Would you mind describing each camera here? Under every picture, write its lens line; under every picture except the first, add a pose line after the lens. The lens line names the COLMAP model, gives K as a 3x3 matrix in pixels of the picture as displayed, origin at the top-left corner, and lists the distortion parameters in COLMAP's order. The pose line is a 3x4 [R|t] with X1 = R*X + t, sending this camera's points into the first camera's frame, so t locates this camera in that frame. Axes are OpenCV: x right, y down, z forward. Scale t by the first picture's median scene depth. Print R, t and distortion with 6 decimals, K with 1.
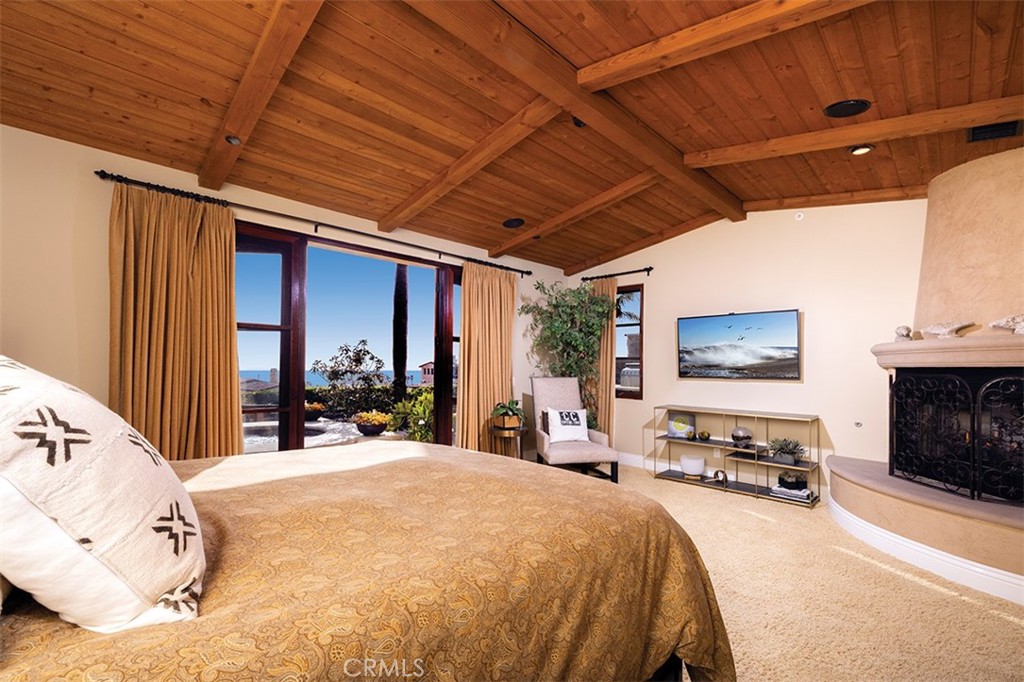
lens RADIAL K [[438.3, 0, 512.0], [0, 438.3, 341.0], [0, 0, 1]] dist [0.000296, 0.000027]
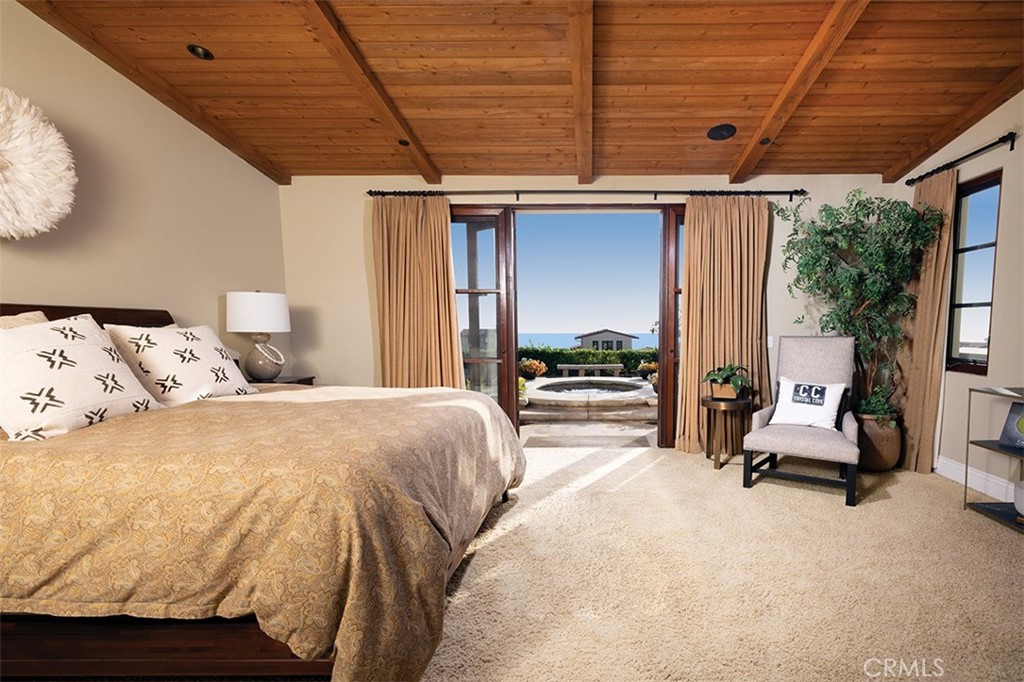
lens RADIAL K [[465.7, 0, 577.3], [0, 465.7, 352.1], [0, 0, 1]] dist [0.002713, 0.000377]
pose [[0.697415, 0.029362, -0.716066, 0.453344], [0.045445, 0.995338, 0.085075, 0.032060], [0.715225, -0.091874, 0.692829, 0.246549]]
